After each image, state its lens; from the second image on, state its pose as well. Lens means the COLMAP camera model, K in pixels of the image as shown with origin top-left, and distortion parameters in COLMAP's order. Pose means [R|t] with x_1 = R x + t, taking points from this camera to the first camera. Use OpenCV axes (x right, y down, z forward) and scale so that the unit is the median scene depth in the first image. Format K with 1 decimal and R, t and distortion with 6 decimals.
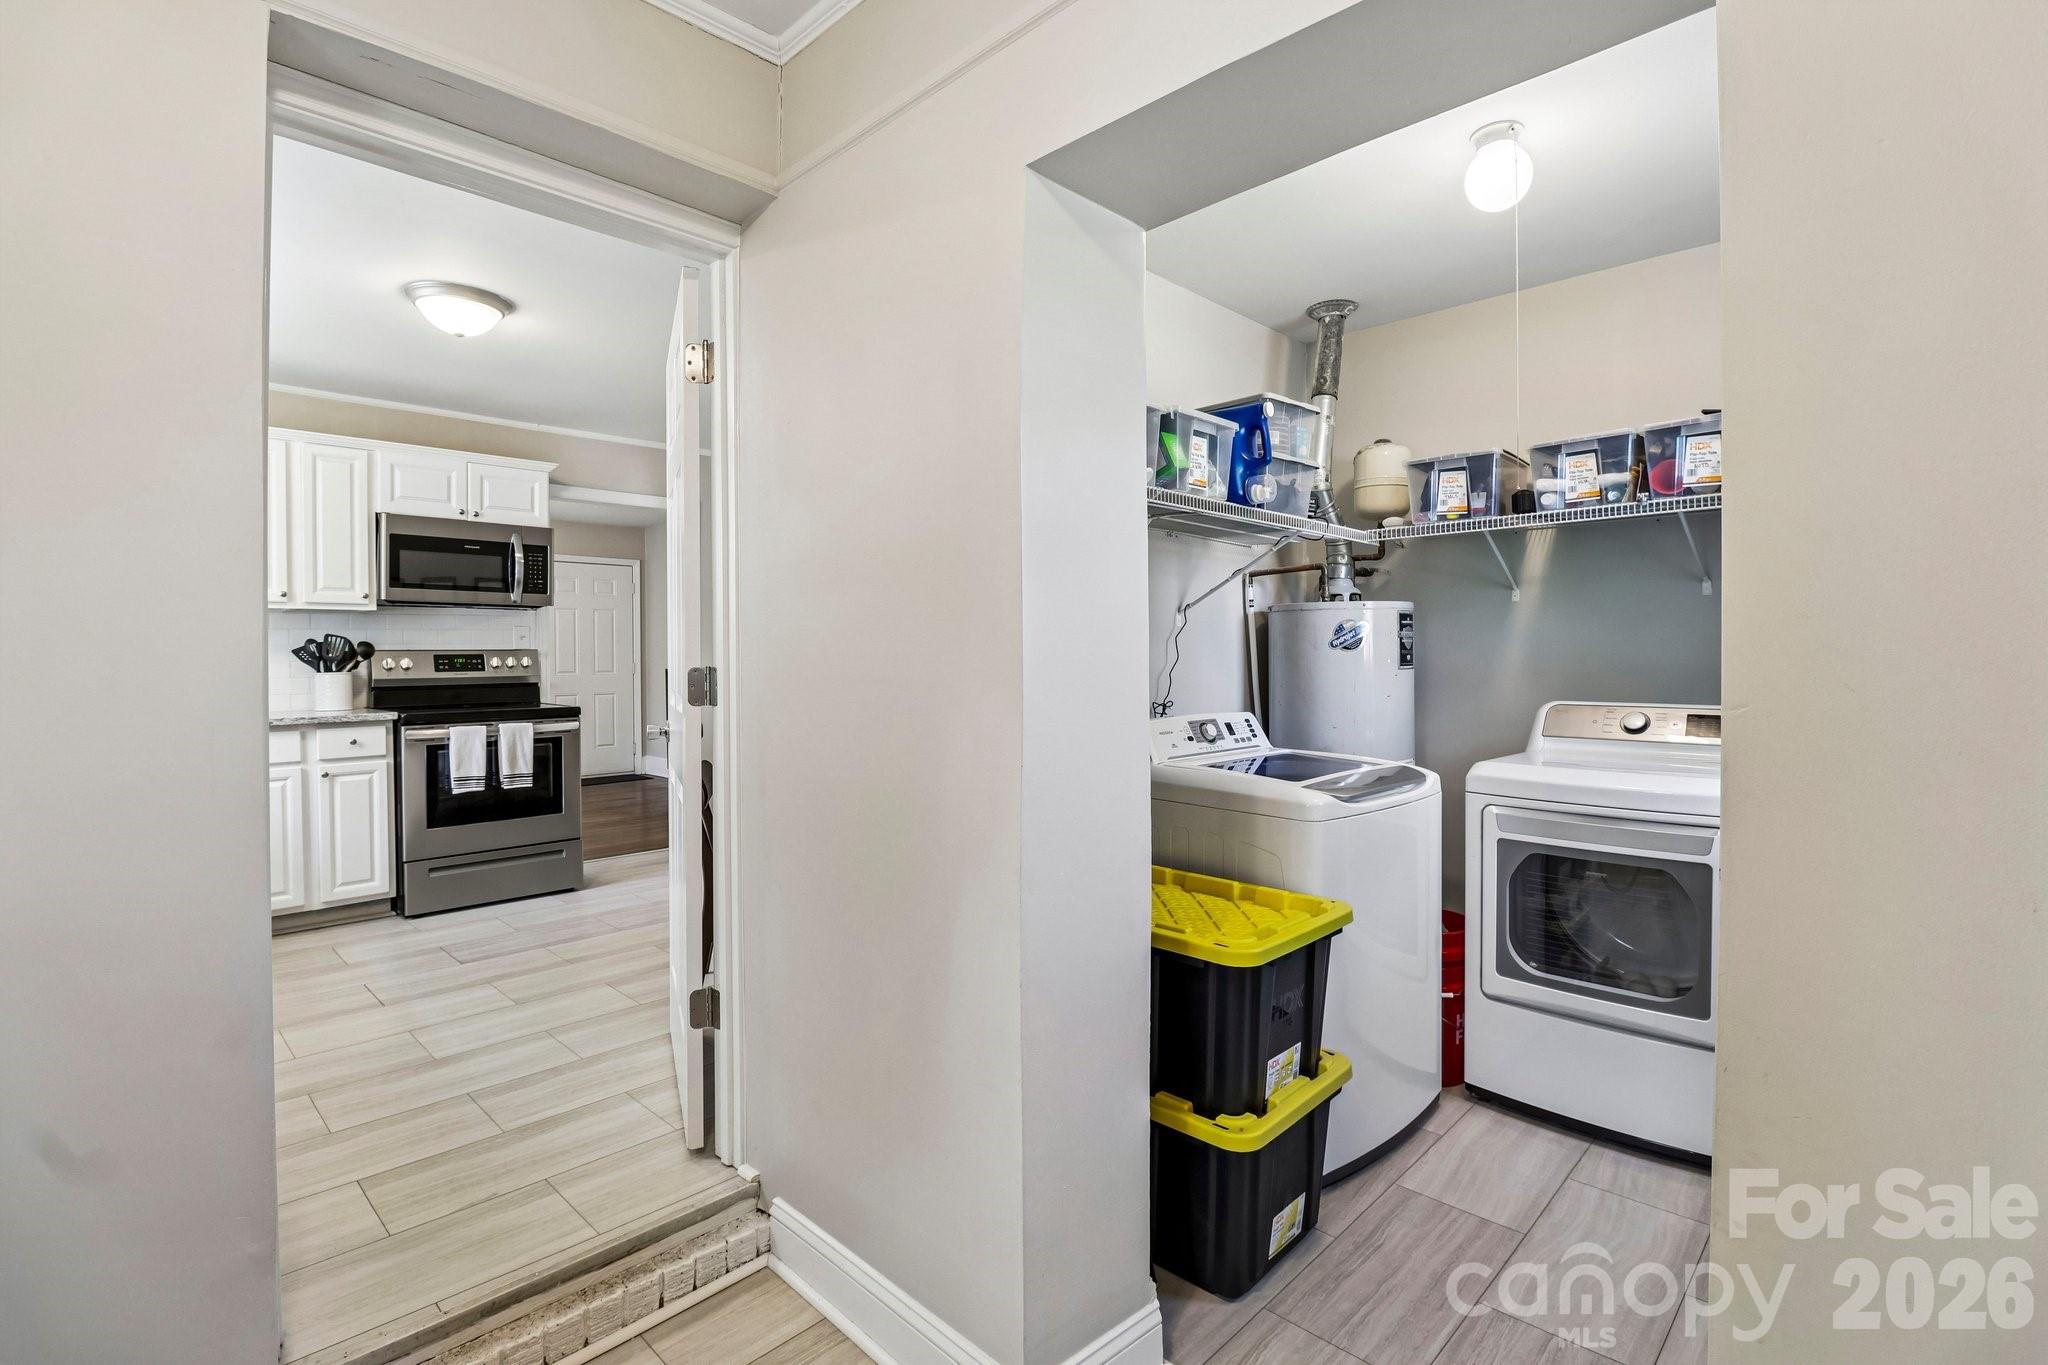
lens RADIAL K [[946.1, 0, 1019.5], [0, 946.1, 660.6], [0, 0, 1]] dist [0.023005, -0.022868]
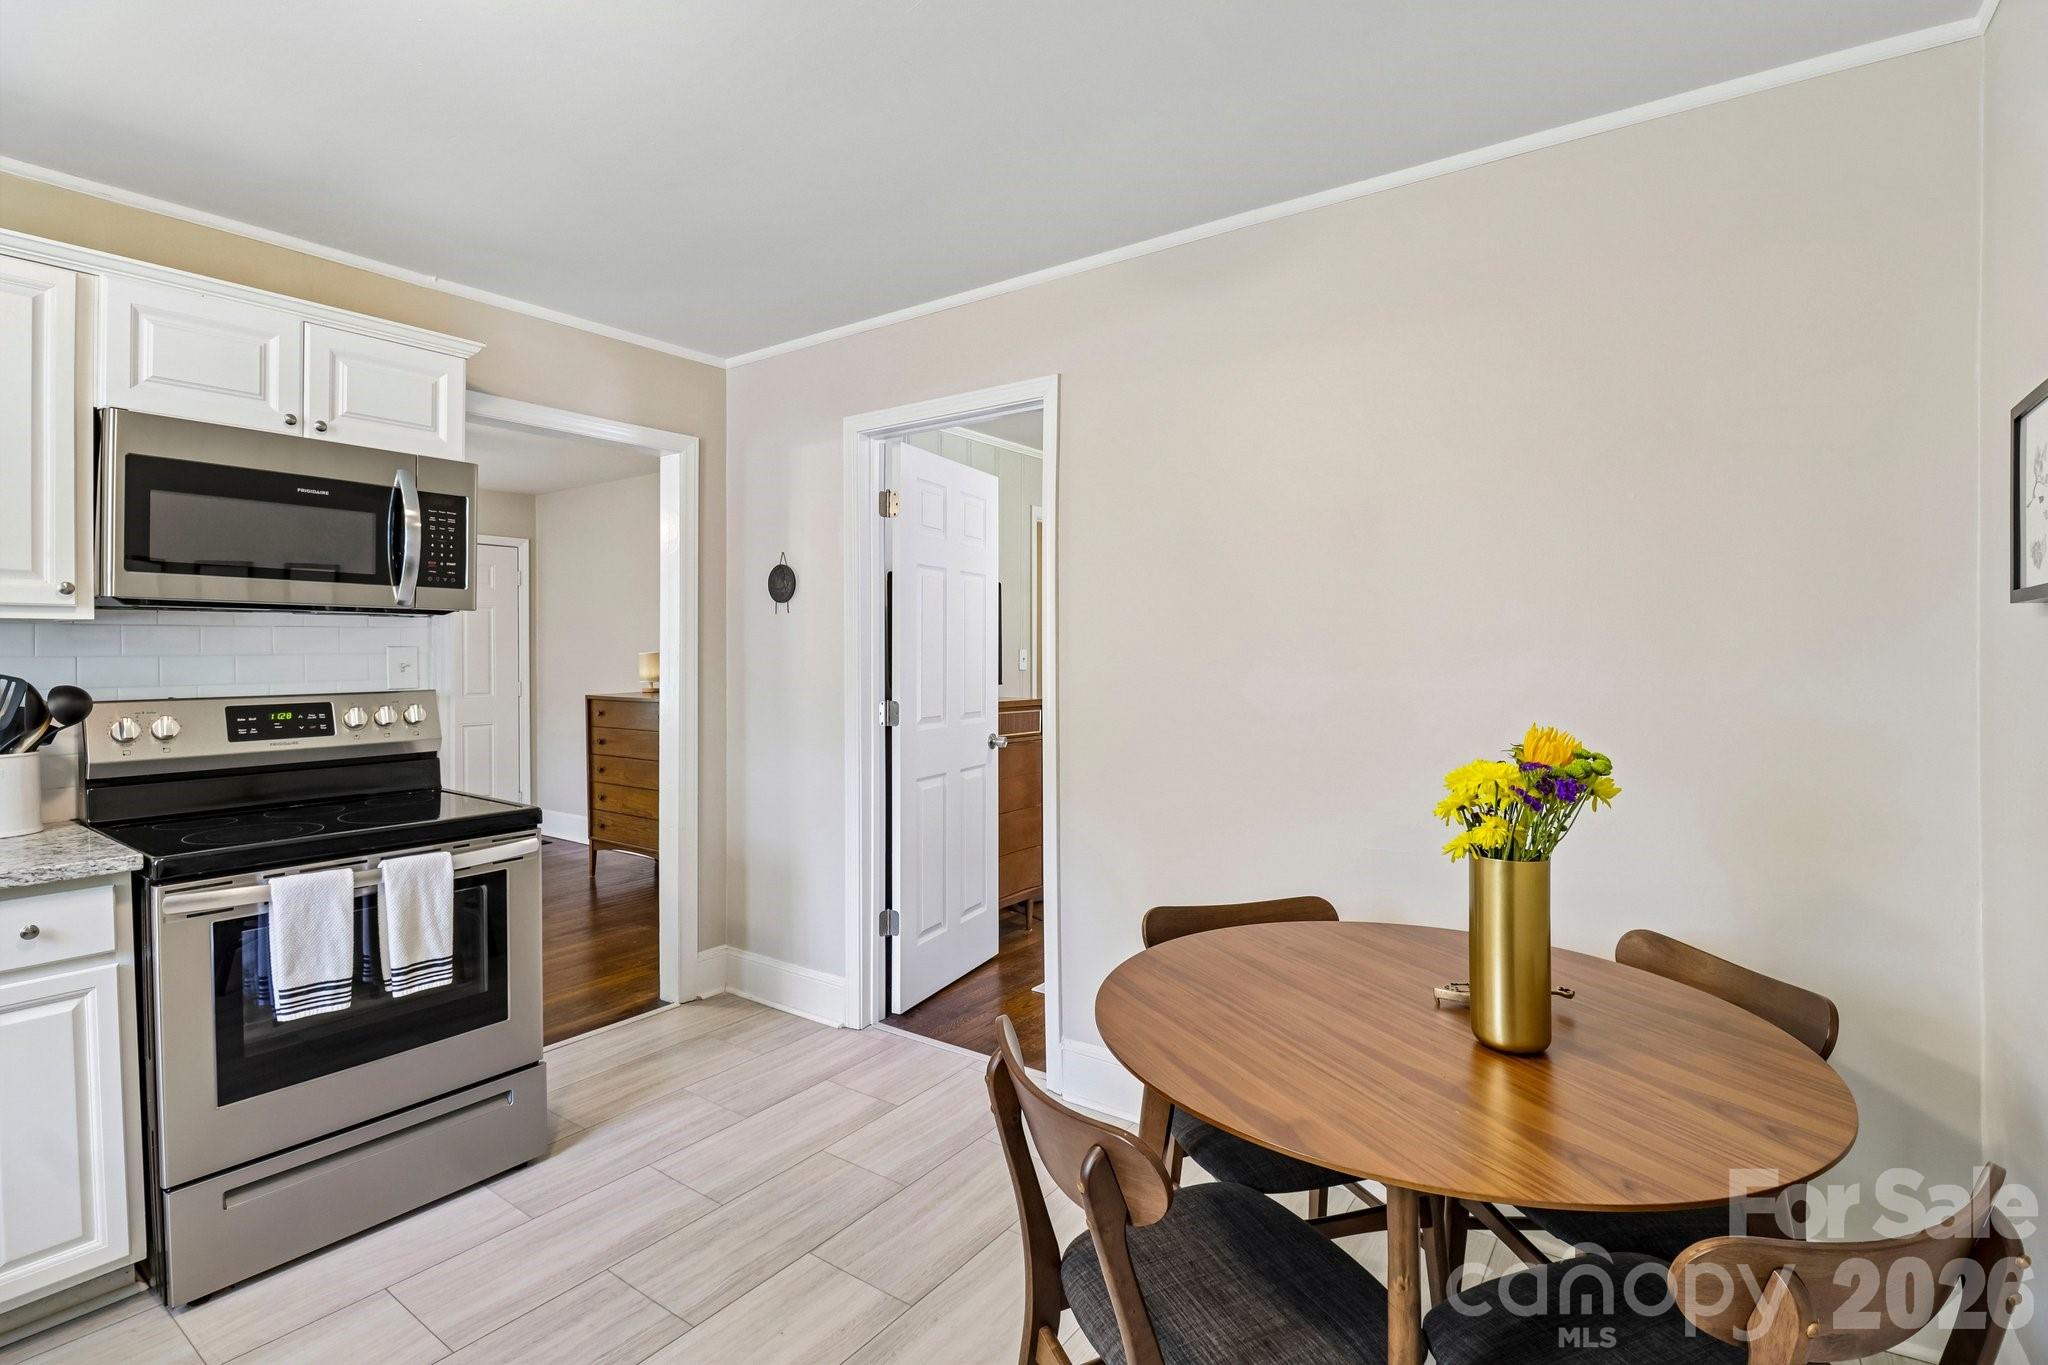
lens RADIAL K [[946.1, 0, 1019.5], [0, 946.1, 660.6], [0, 0, 1]] dist [0.023005, -0.022868]
pose [[0.987498, 0.003811, 0.157584, -0.299062], [-0.004413, 0.999984, 0.003471, -0.035999], [-0.157569, -0.004123, 0.987499, 0.466510]]
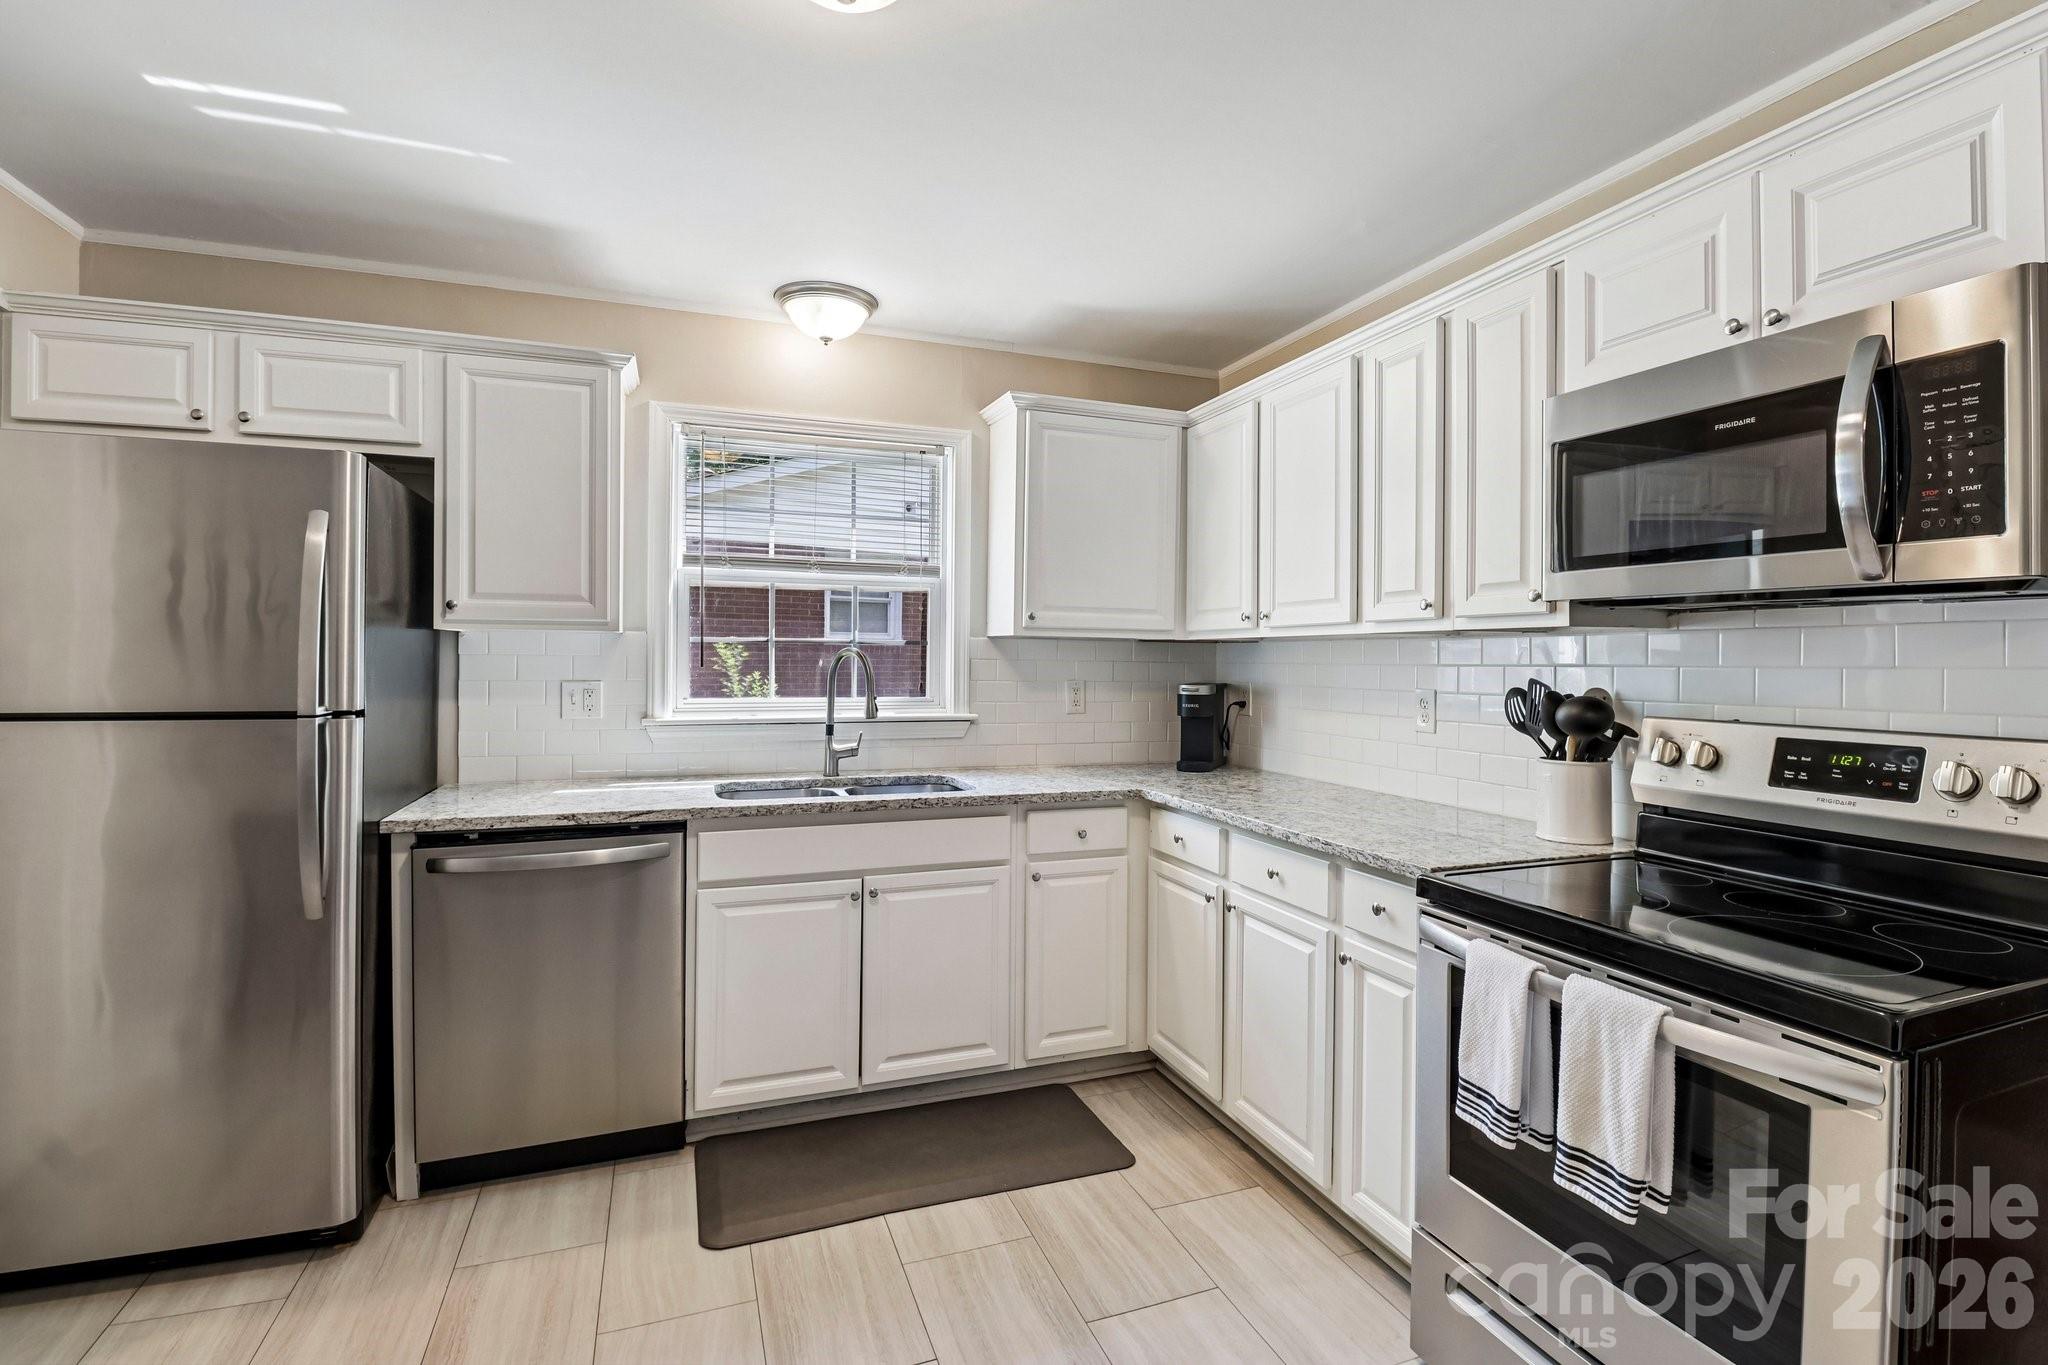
lens RADIAL K [[946.1, 0, 1019.5], [0, 946.1, 660.6], [0, 0, 1]] dist [0.023005, -0.022868]
pose [[-0.415864, 0.009612, -0.909376, -0.173718], [-0.005393, 0.999901, 0.013035, -0.041080], [0.909411, 0.010325, -0.415770, 0.938312]]
